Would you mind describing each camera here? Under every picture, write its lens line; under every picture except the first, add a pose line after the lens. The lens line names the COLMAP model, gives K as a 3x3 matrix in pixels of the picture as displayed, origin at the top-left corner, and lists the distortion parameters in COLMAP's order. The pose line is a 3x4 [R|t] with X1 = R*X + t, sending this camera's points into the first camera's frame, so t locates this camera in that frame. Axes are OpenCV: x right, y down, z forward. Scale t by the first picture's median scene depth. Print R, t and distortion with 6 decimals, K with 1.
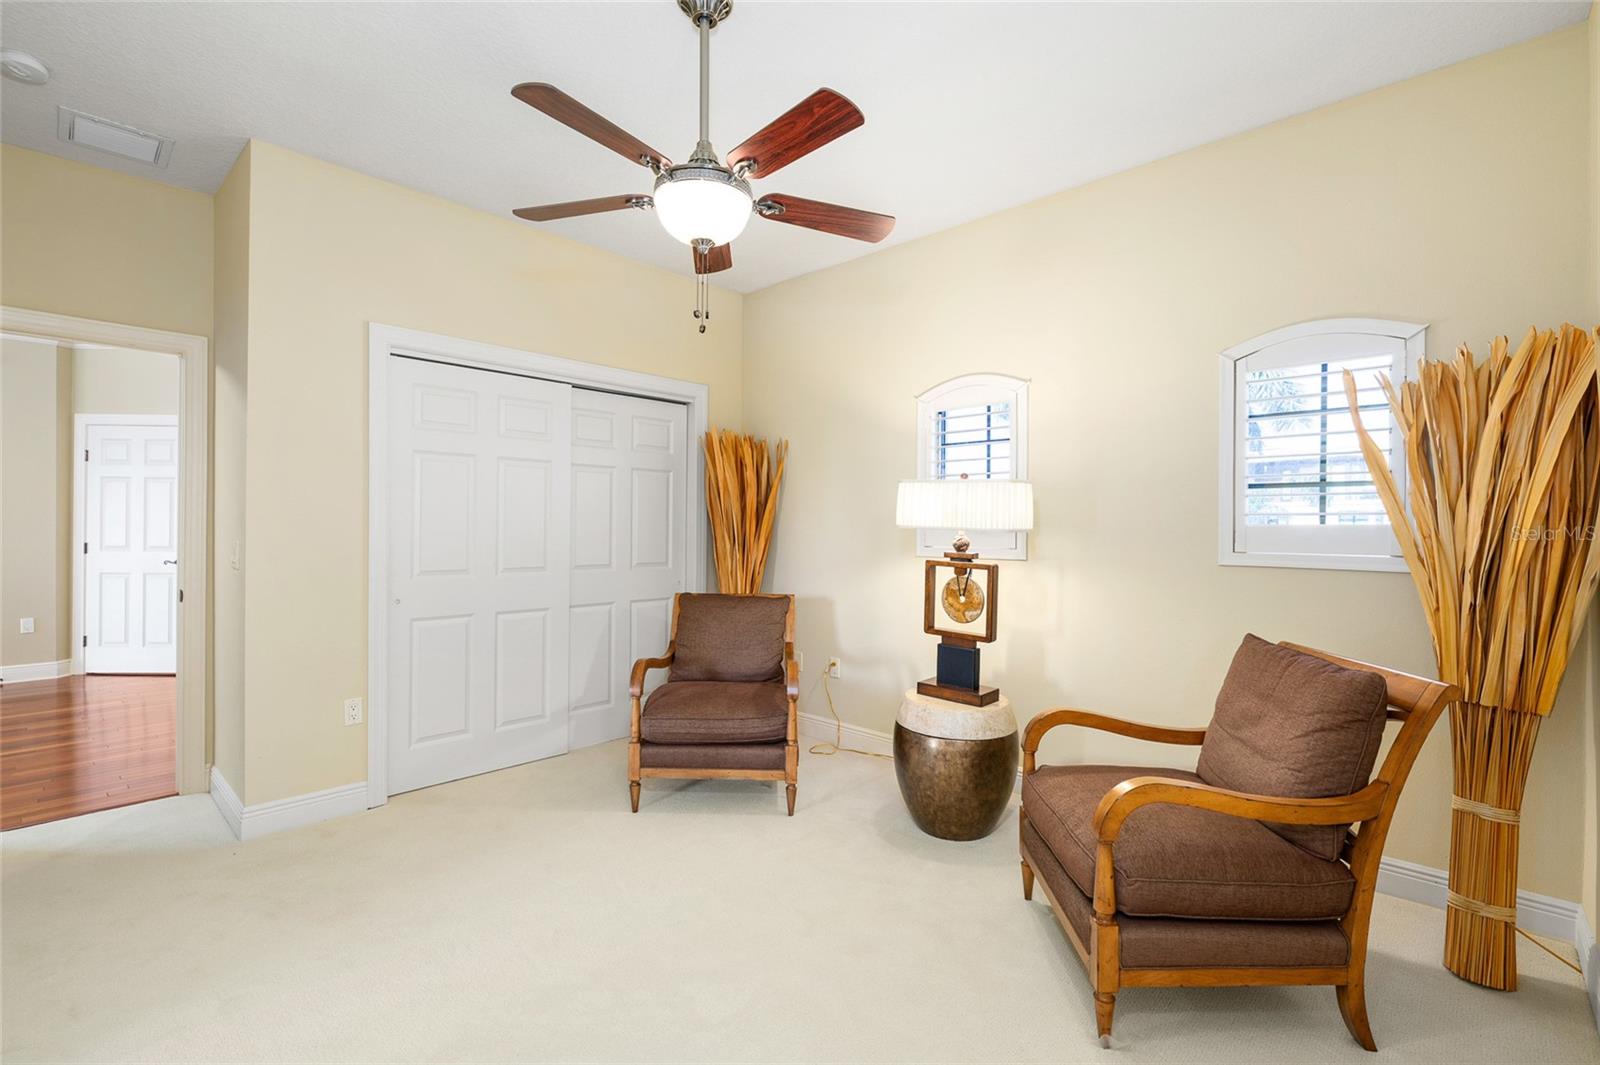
lens RADIAL K [[714.3, 0, 805.5], [0, 714.3, 525.5], [0, 0, 1]] dist [0.000809, 0.000086]
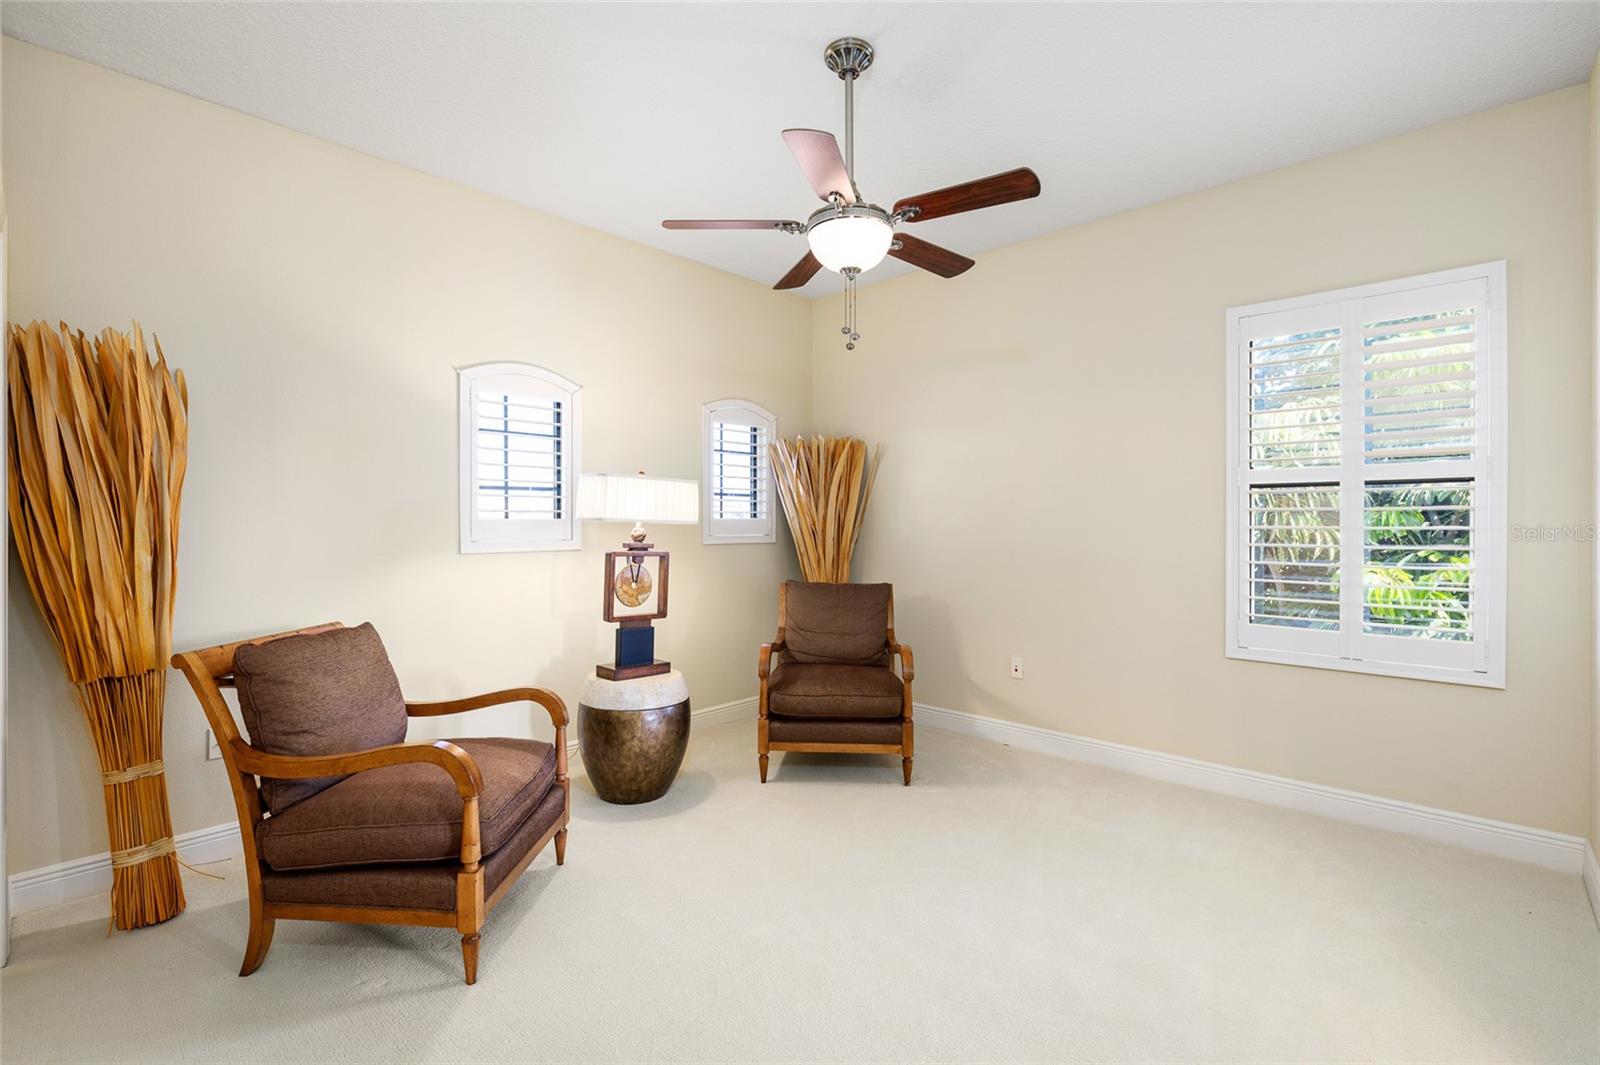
lens RADIAL K [[714.3, 0, 805.5], [0, 714.3, 525.5], [0, 0, 1]] dist [0.000809, 0.000086]
pose [[0.042215, -0.004150, 0.999100, -0.872552], [-0.001022, 0.999991, 0.004197, 0.006044], [-0.999108, -0.001198, 0.042210, 0.687241]]
